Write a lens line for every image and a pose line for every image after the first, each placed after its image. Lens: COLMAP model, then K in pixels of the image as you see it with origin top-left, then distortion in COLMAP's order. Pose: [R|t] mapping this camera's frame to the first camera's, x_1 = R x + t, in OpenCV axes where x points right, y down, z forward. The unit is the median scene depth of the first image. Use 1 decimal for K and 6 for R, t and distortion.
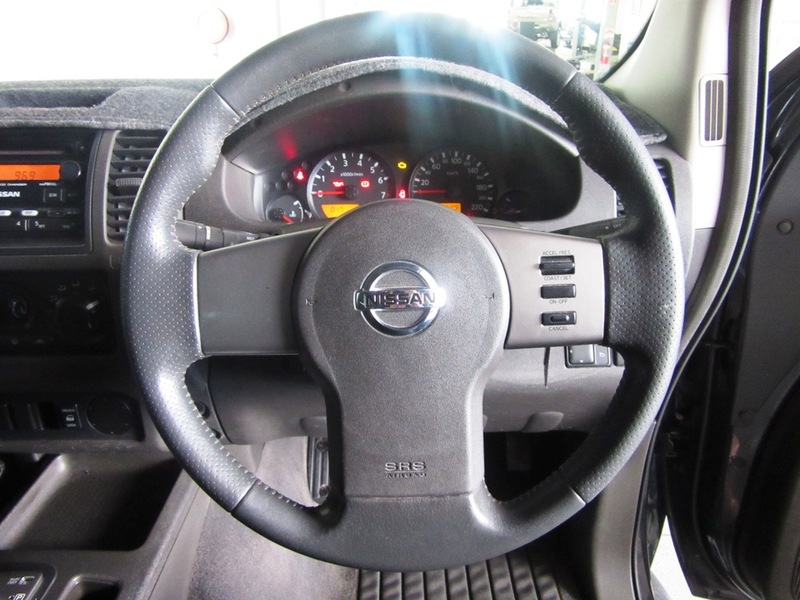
lens RADIAL K [[598.1, 0, 403.3], [0, 598.1, 301.5], [0, 0, 1]] dist [-0.022277, 0.011206]
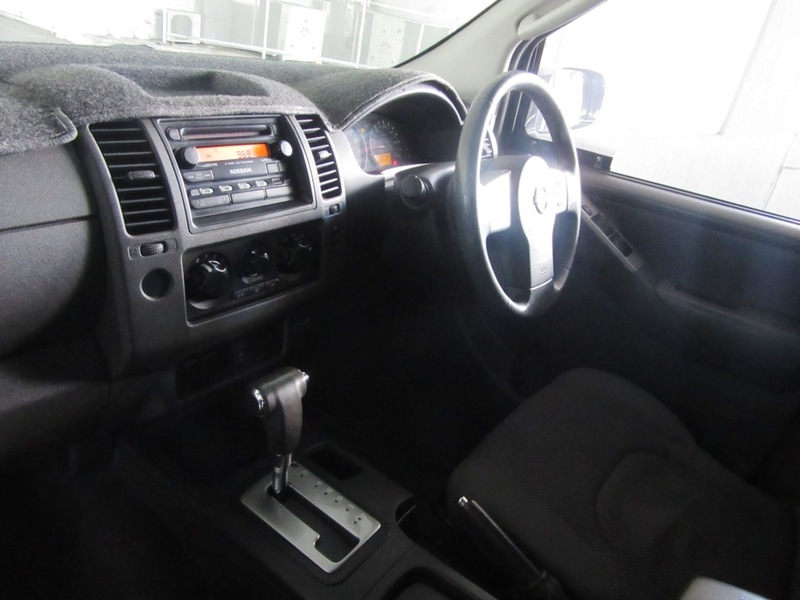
lens RADIAL K [[598.1, 0, 400.0], [0, 598.1, 294.4], [0, 0, 1]] dist [-0.022277, 0.011206]
pose [[0.581974, -0.245844, 0.775156, -1.385774], [0.154115, 0.969277, 0.191703, -0.111356], [-0.798471, 0.007897, 0.601982, 0.008032]]
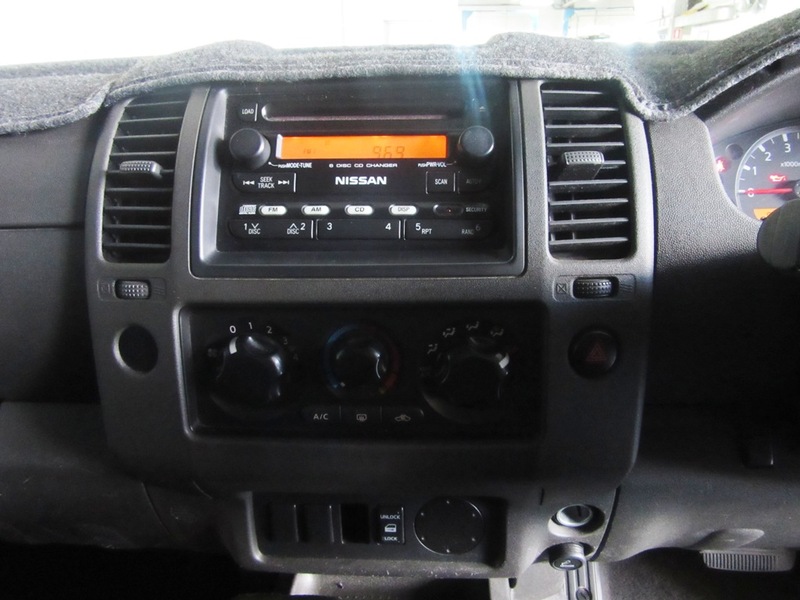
lens RADIAL K [[598.1, 0, 401.6], [0, 598.1, 298.4], [0, 0, 1]] dist [-0.022277, 0.011206]
pose [[0.997530, 0.008709, -0.069703, -0.544059], [-0.013078, 0.997961, -0.062478, -0.016886], [0.069017, 0.063236, 0.995609, 0.356384]]
